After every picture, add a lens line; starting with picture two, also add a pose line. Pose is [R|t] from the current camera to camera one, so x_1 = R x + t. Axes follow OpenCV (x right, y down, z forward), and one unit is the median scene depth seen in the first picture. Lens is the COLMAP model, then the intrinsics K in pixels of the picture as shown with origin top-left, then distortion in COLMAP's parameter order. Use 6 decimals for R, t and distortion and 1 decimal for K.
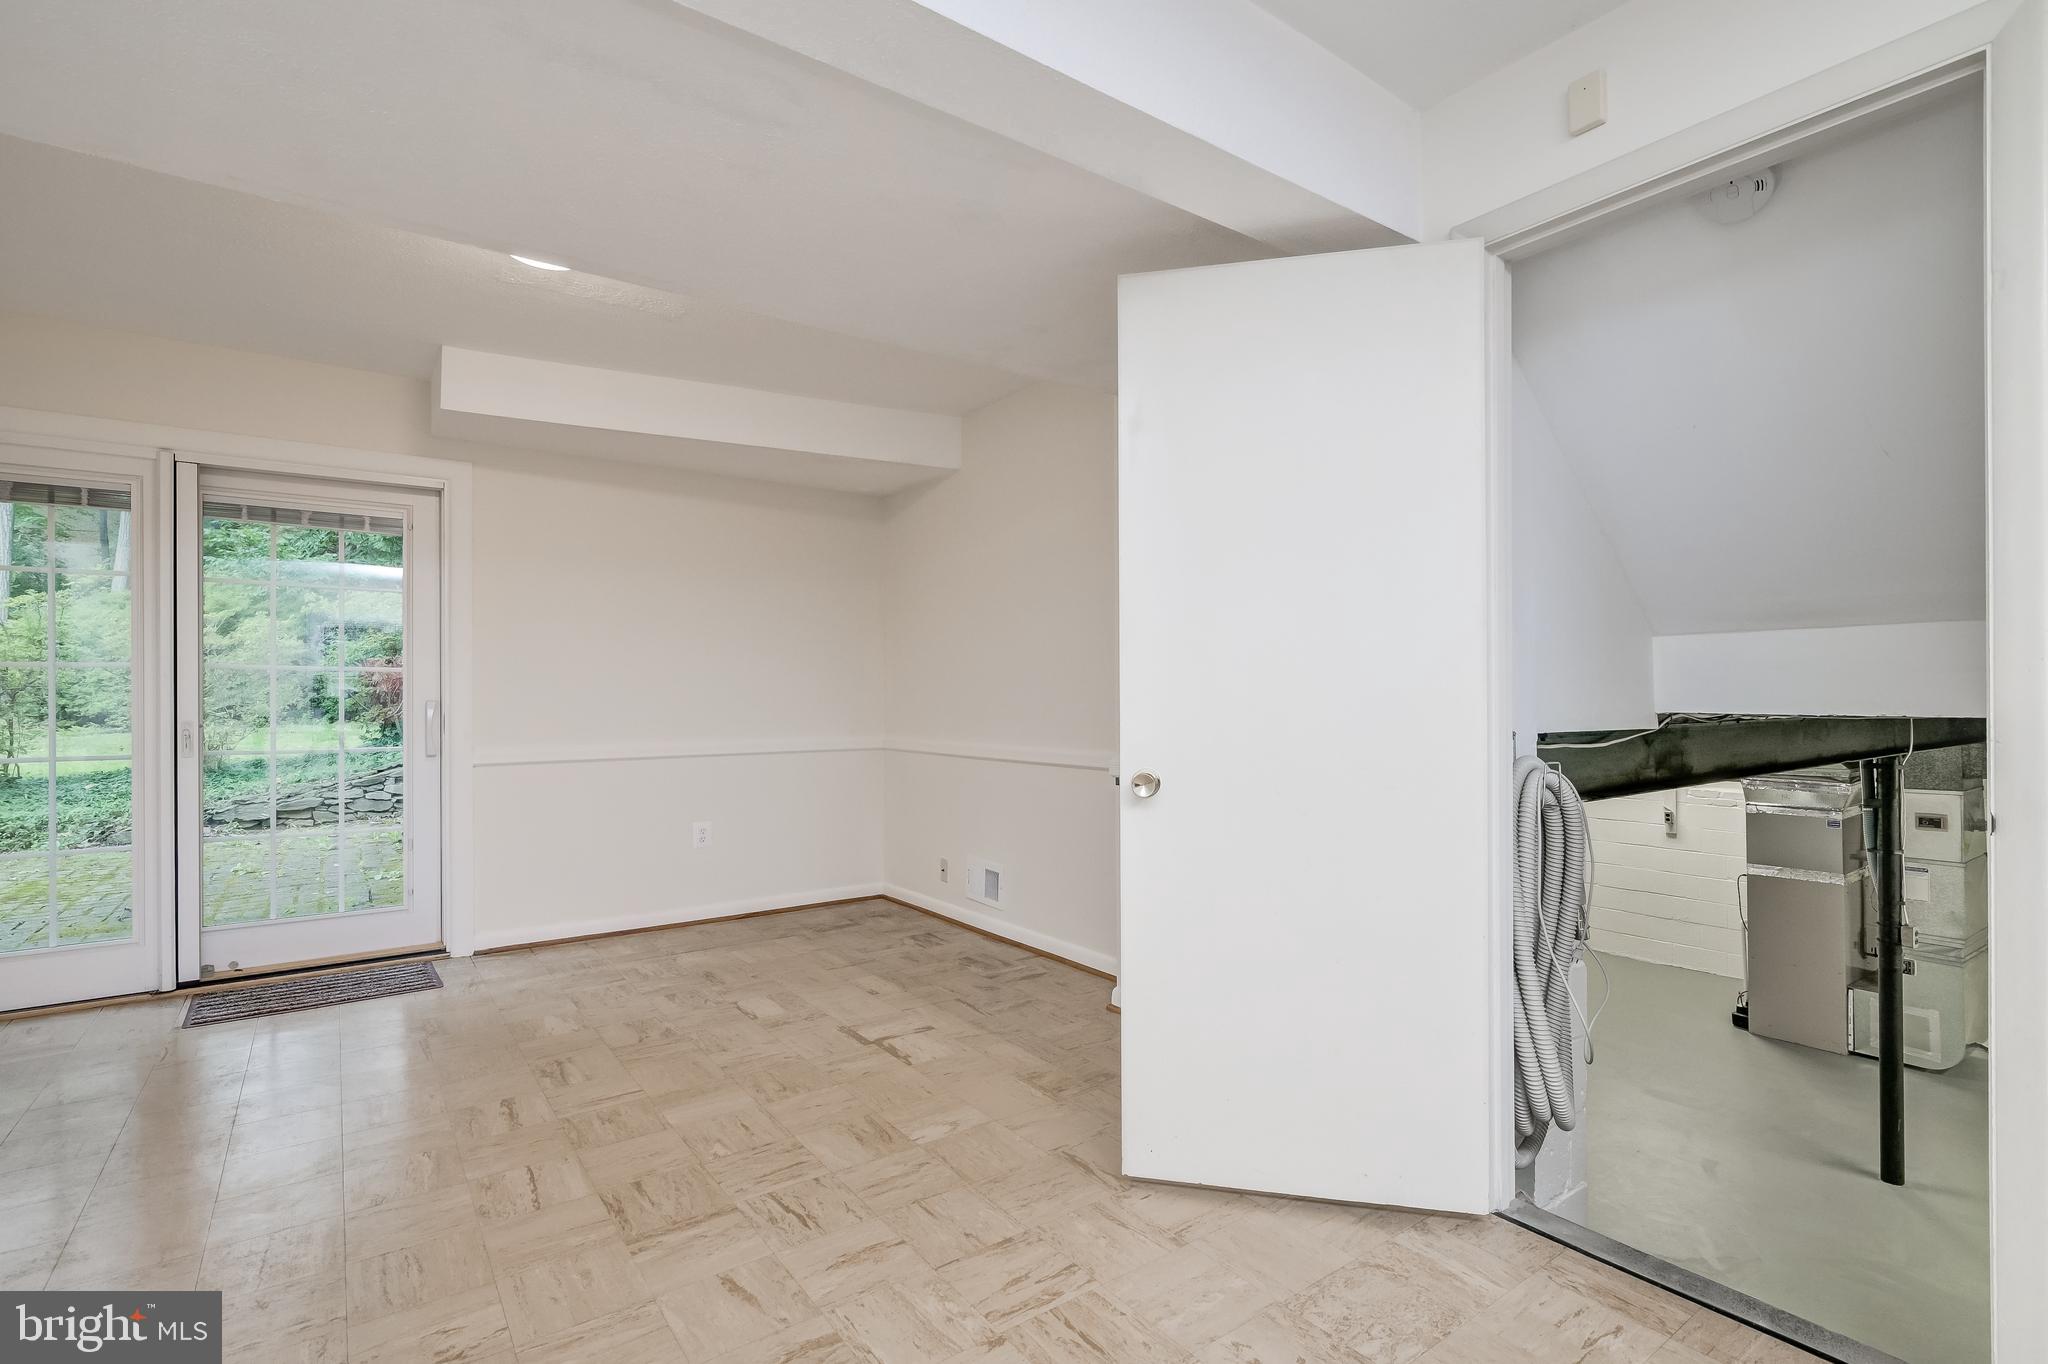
lens RADIAL K [[963.4, 0, 1025.4], [0, 963.4, 698.2], [0, 0, 1]] dist [-0.000205, -0.000003]
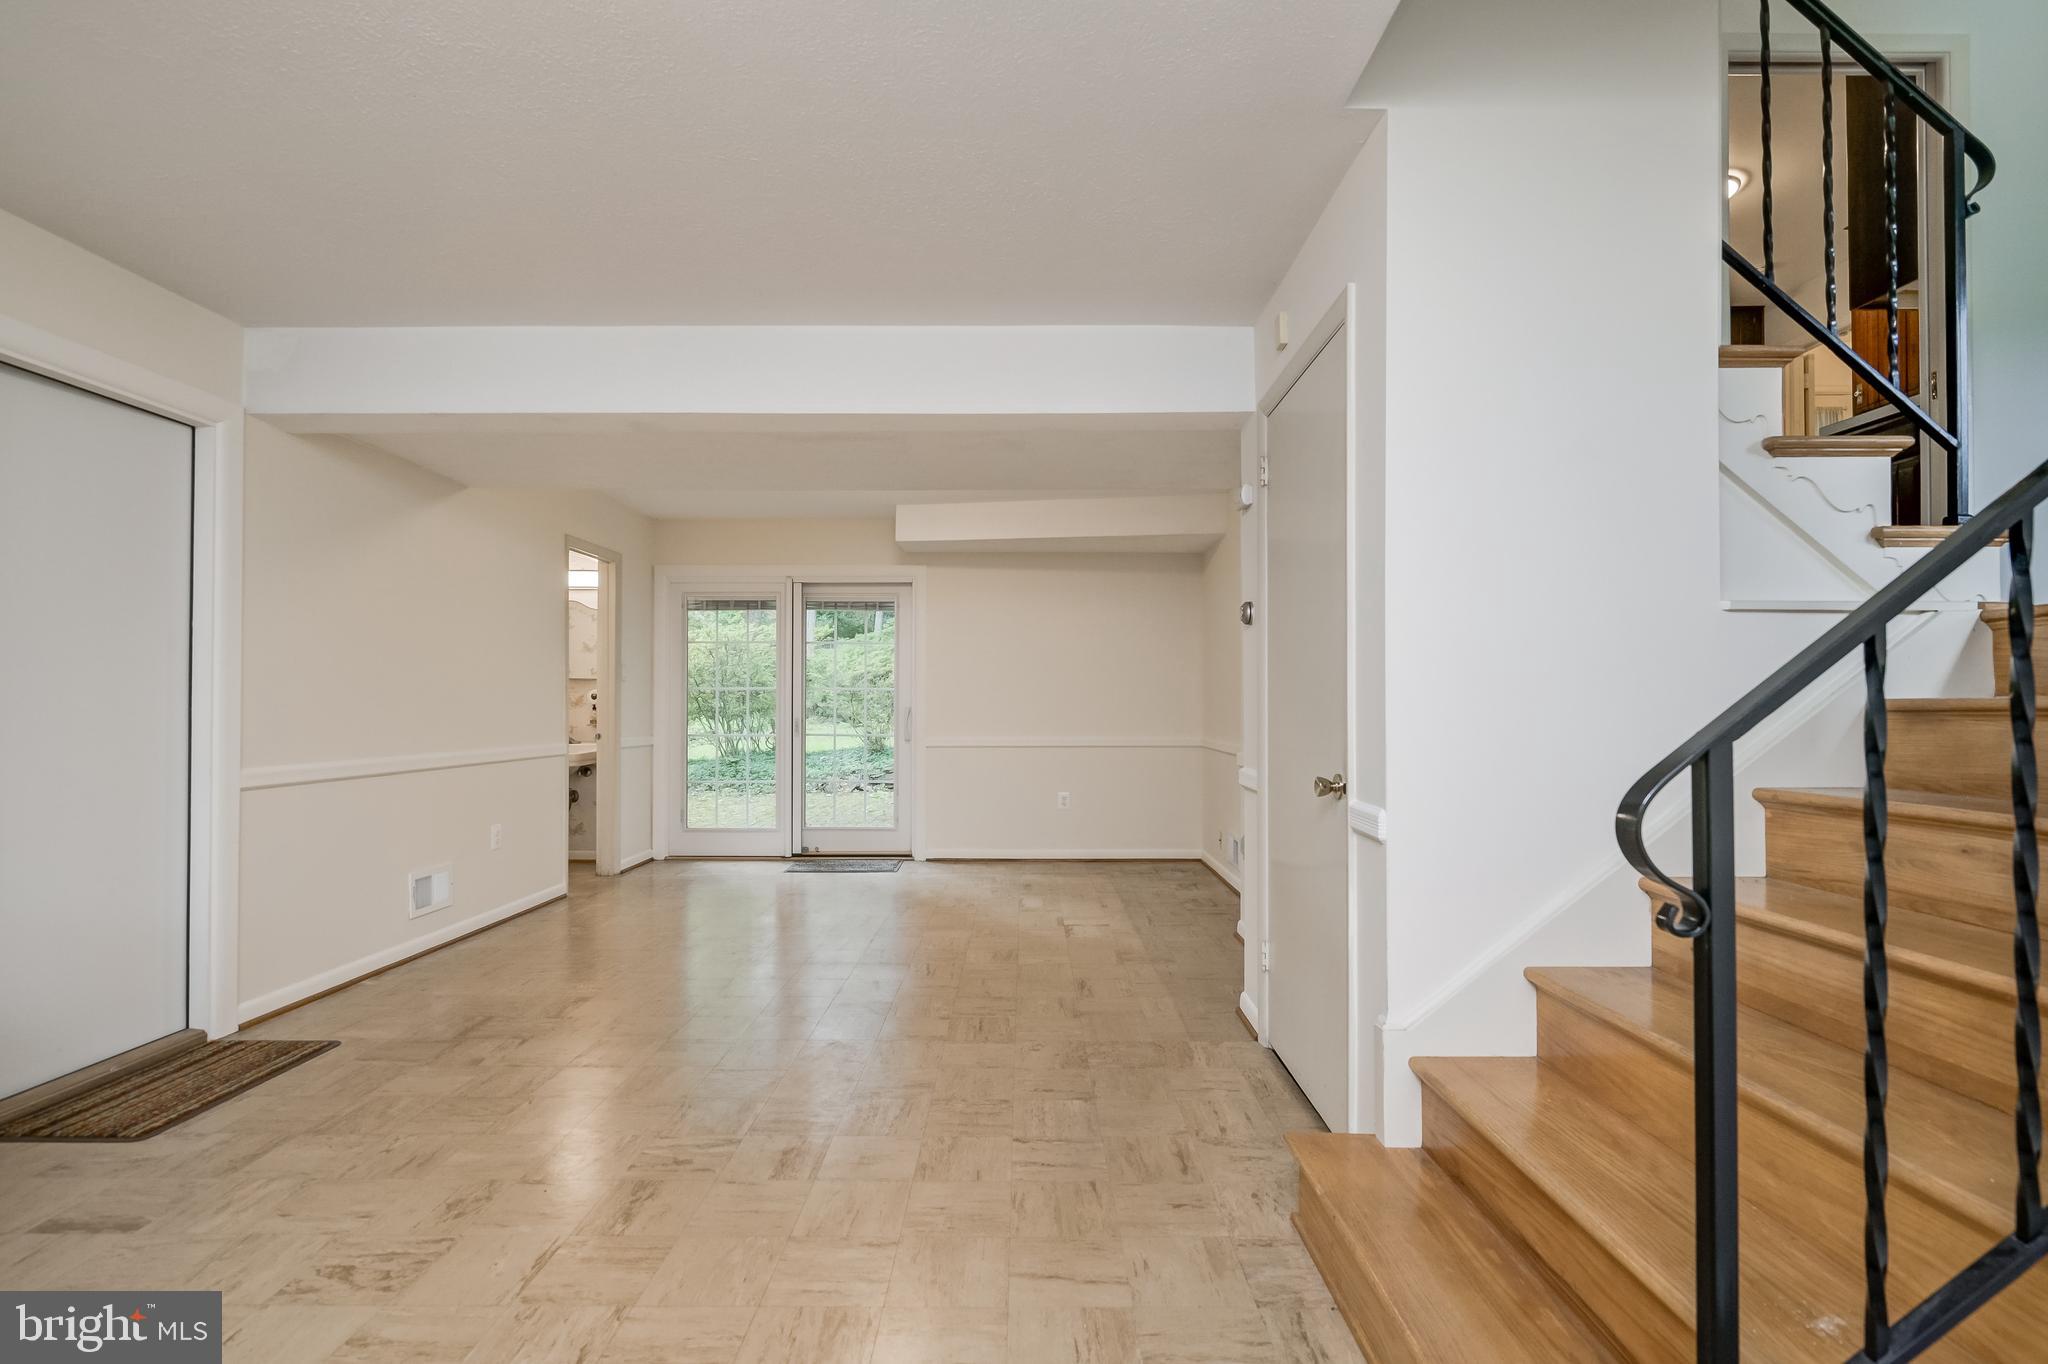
lens RADIAL K [[956.6, 0, 1024.4], [0, 956.6, 701.4], [0, 0, 1]] dist [-0.003986, 0.000240]
pose [[0.806509, 0.002596, -0.591216, 0.594317], [-0.004729, 0.999987, -0.002060, -0.006205], [0.591203, 0.004457, 0.806510, -0.254583]]
